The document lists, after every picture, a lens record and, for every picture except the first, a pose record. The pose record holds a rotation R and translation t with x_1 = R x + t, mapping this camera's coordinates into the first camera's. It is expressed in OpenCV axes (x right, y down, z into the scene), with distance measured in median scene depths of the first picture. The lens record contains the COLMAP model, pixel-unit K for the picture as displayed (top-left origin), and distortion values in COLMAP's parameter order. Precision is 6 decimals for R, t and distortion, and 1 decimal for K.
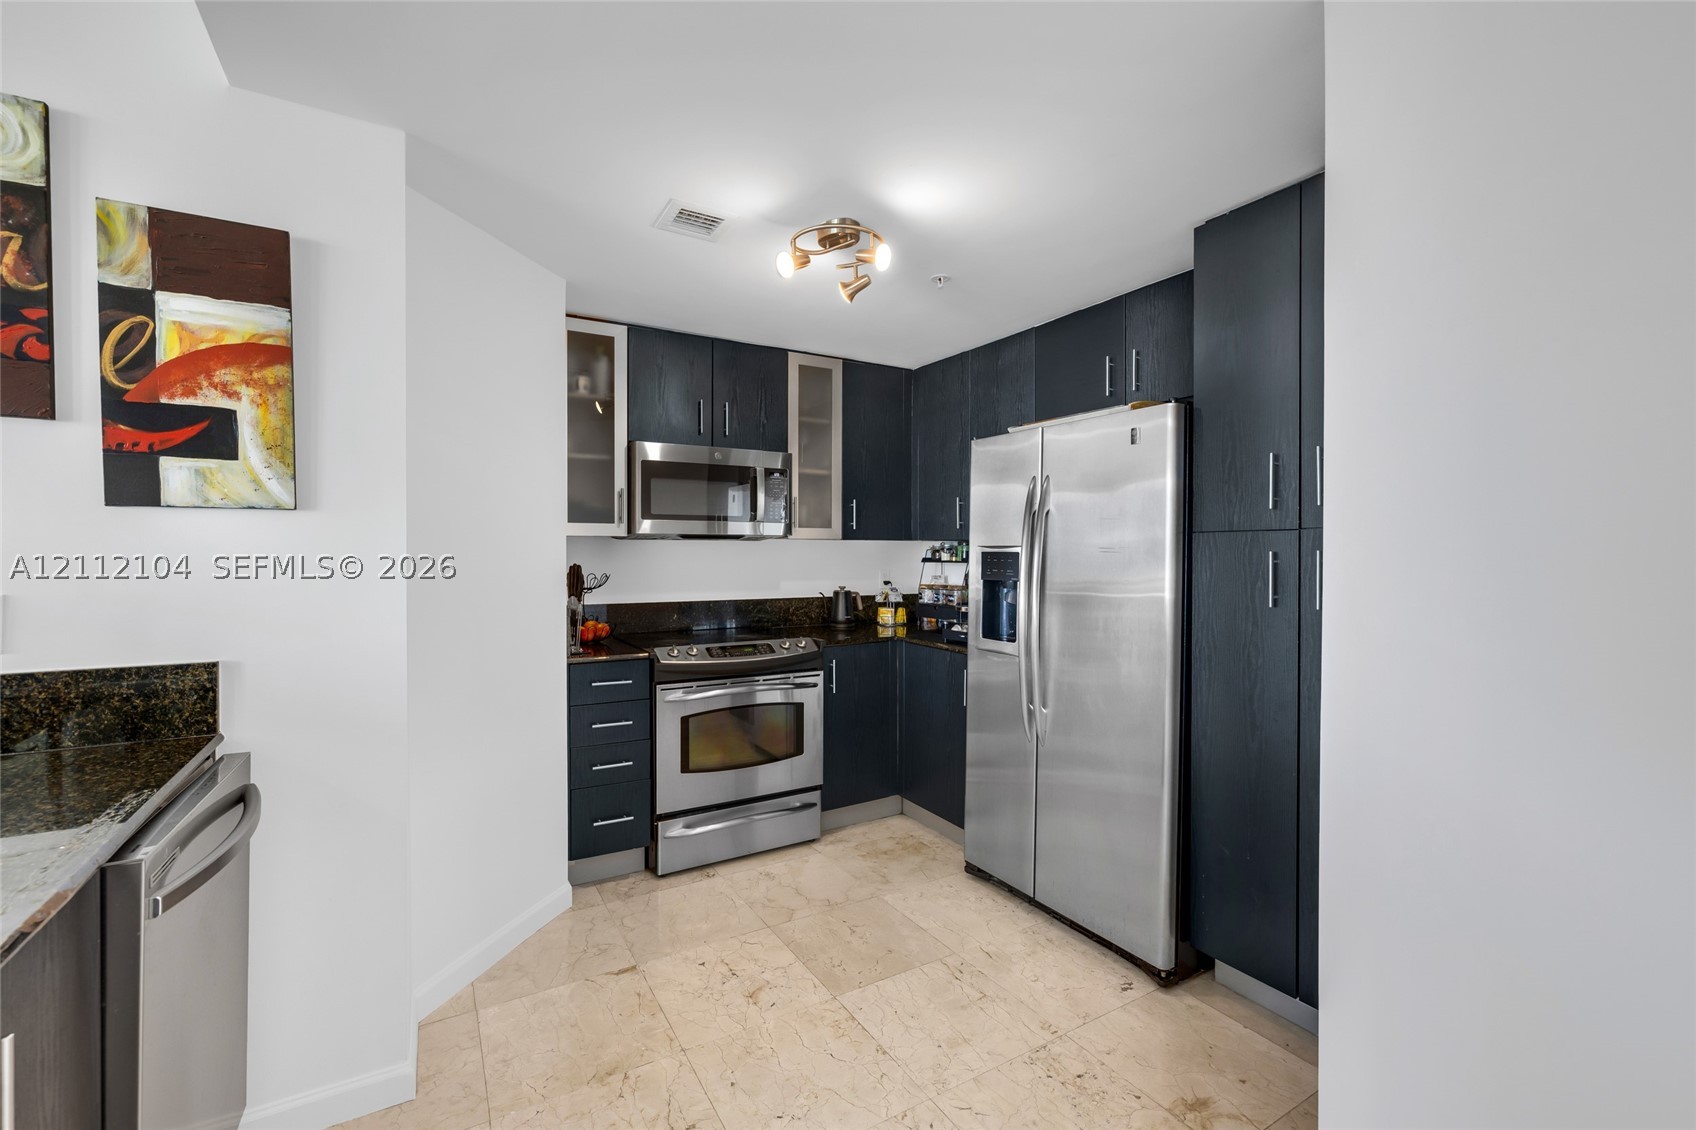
lens RADIAL K [[732.1, 0, 848.0], [0, 732.1, 565.0], [0, 0, 1]] dist [0.000745, 0.000091]
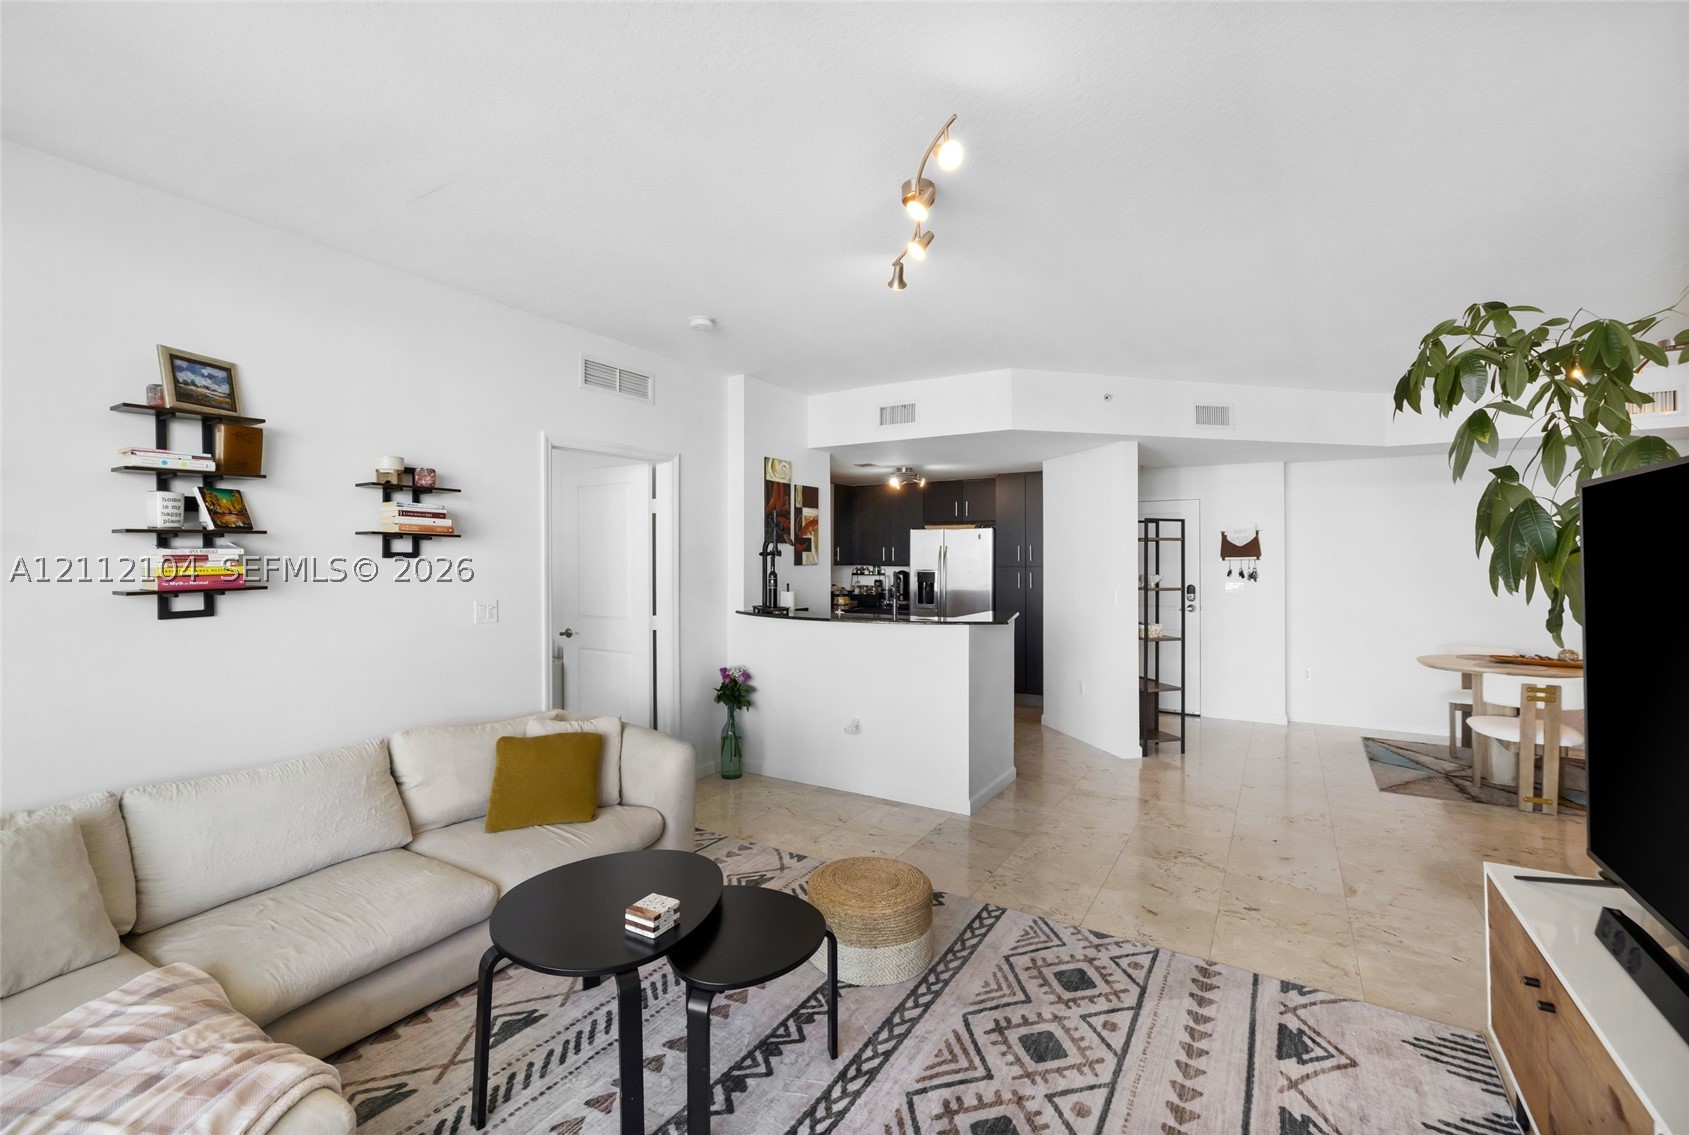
lens RADIAL K [[718.7, 0, 843.7], [0, 718.7, 562.3], [0, 0, 1]] dist [-0.024858, 0.011018]
pose [[0.887265, -0.002060, 0.461256, -1.120921], [0.006131, 0.999954, -0.007327, -0.031027], [-0.461220, 0.009329, 0.887237, -1.075256]]
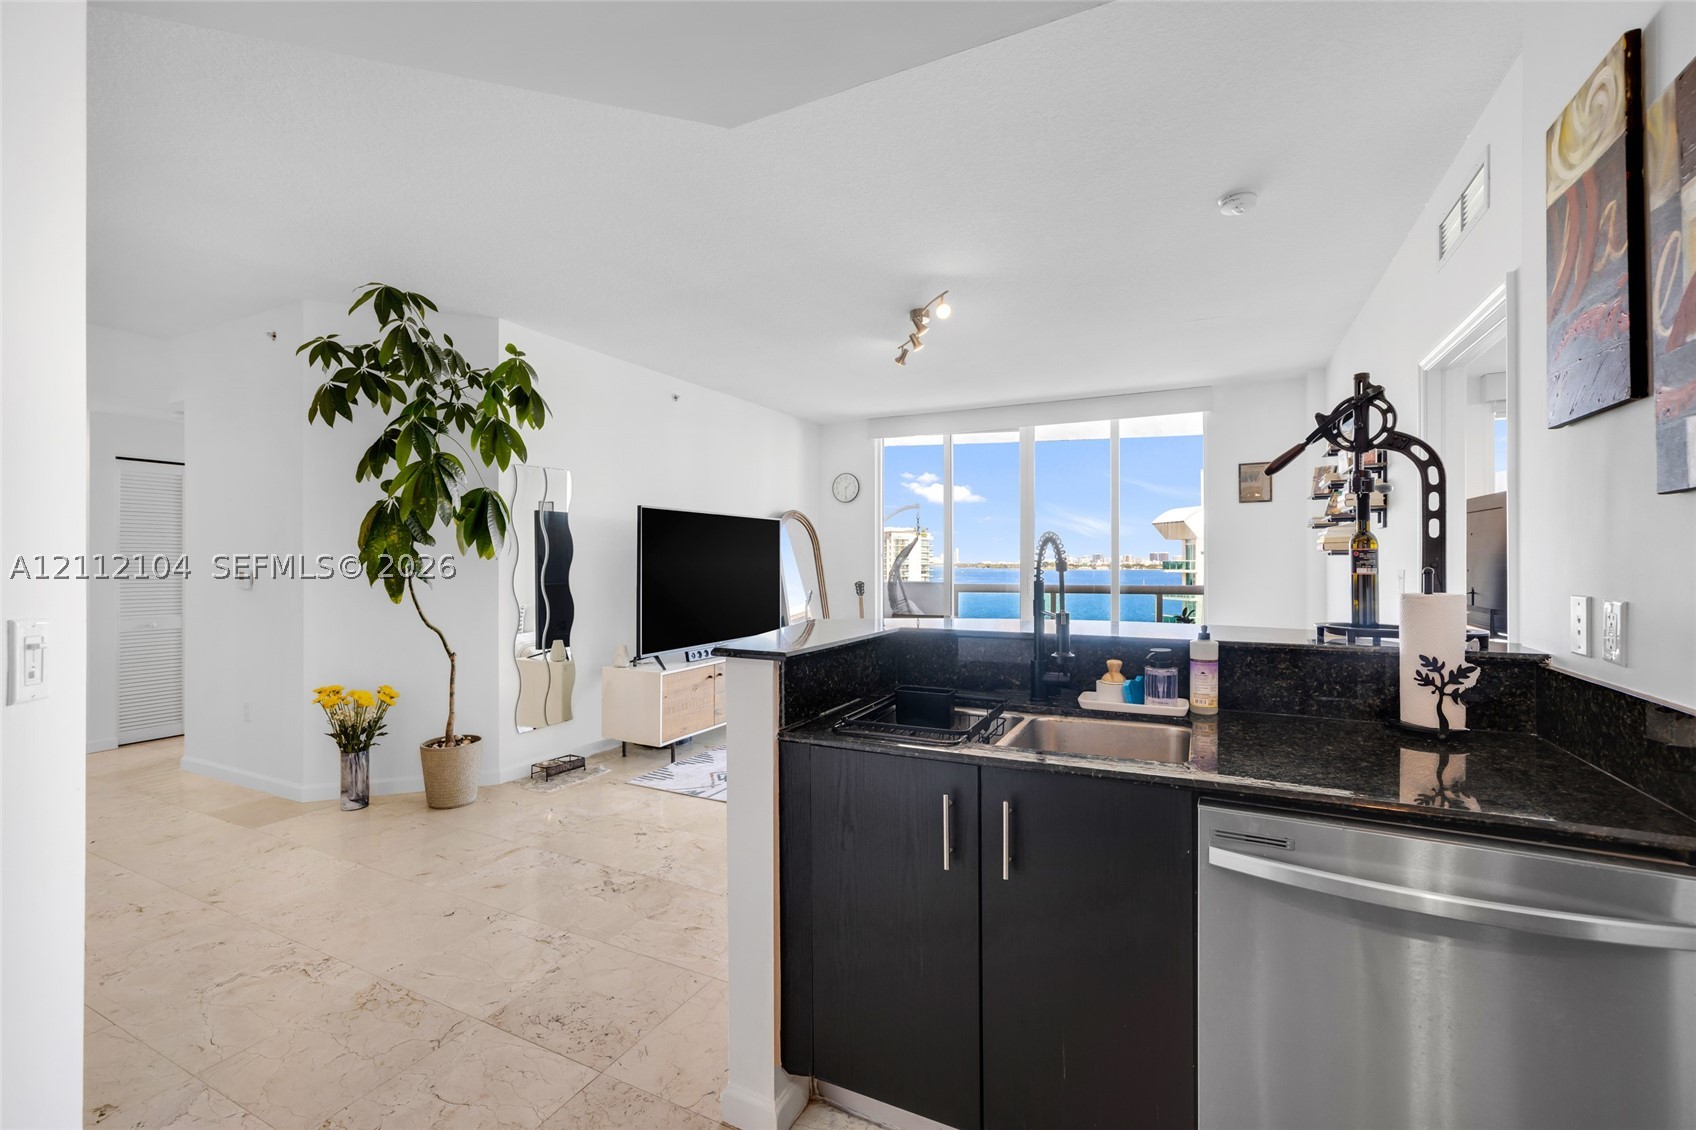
lens RADIAL K [[709.2, 0, 850.9], [0, 709.2, 560.2], [0, 0, 1]] dist [0.000279, 0.000008]
pose [[-0.846895, -0.000804, -0.531760, 0.043118], [-0.007429, 0.999919, 0.010321, -0.003727], [0.531708, 0.012691, -0.846832, 0.518853]]
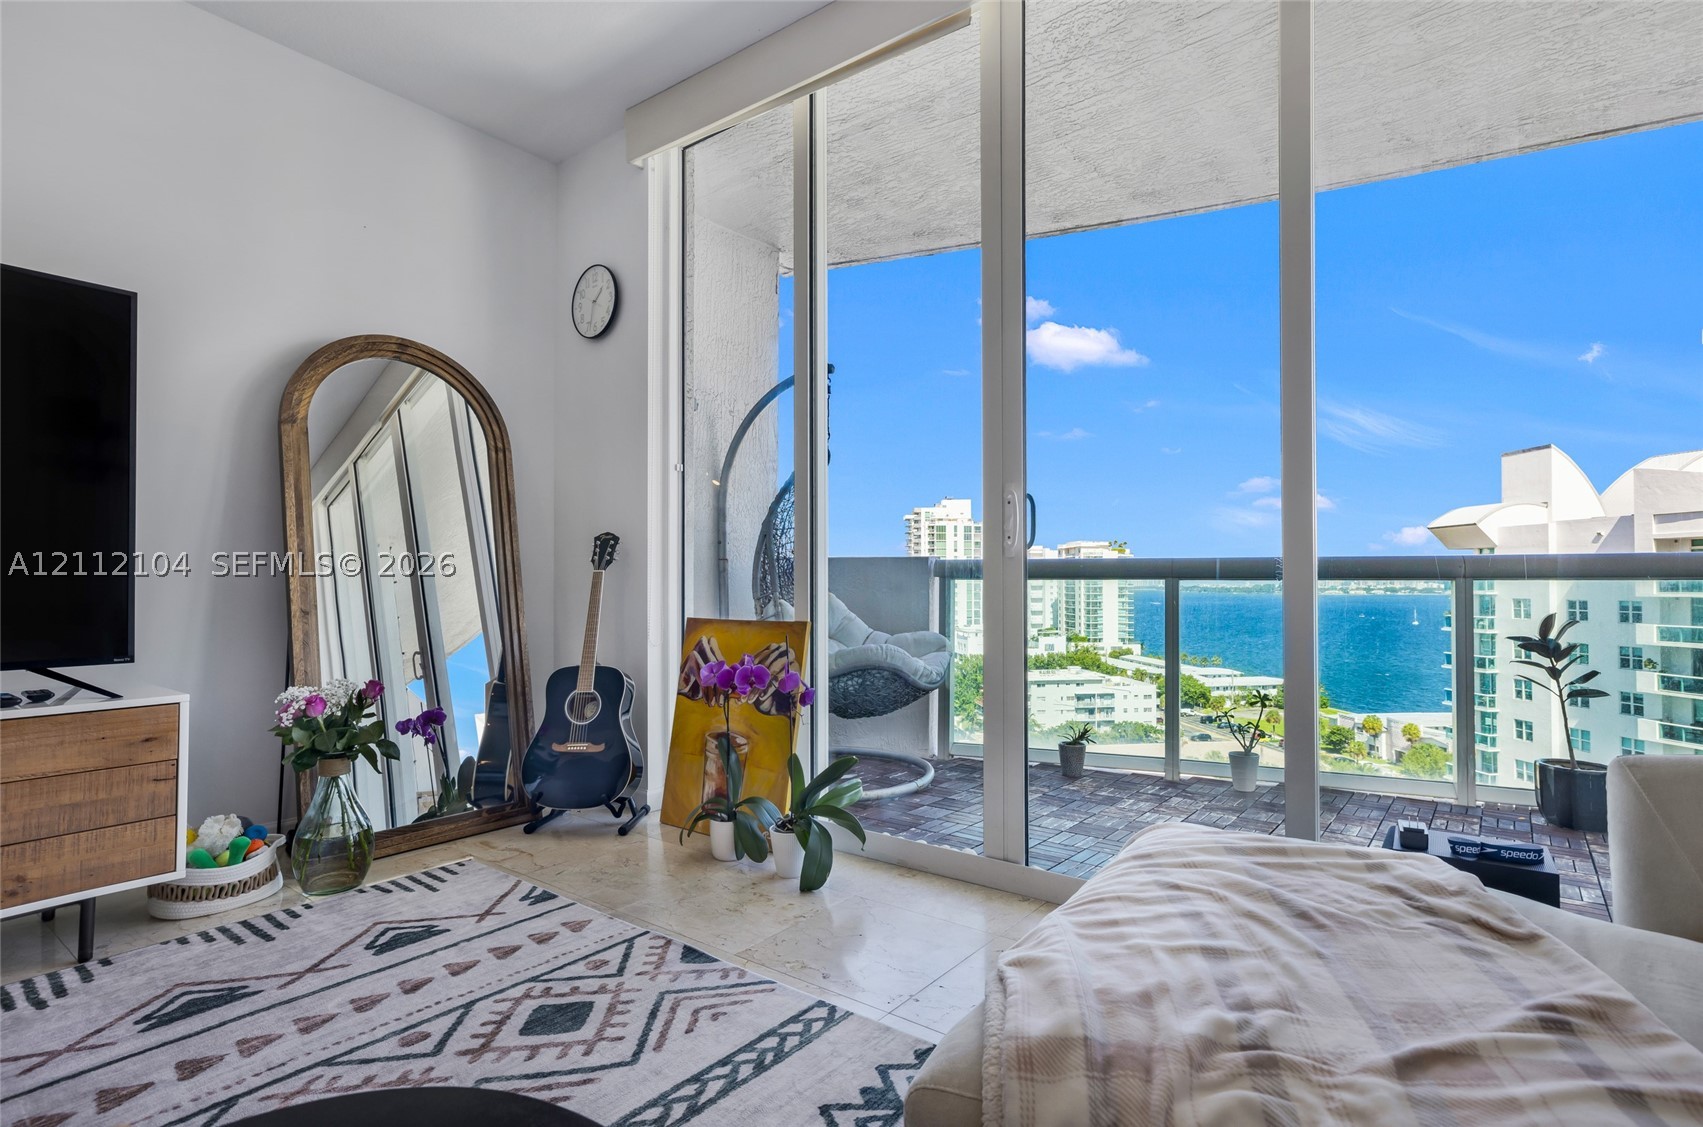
lens RADIAL K [[825.4, 0, 884.4], [0, 825.4, 571.6], [0, 0, 1]] dist [0.000886, 0.009044]
pose [[-0.928053, -0.005486, -0.372408, -1.078298], [-0.005339, 0.999985, -0.001428, 0.129690], [0.372411, 0.000663, -0.928068, -0.282491]]
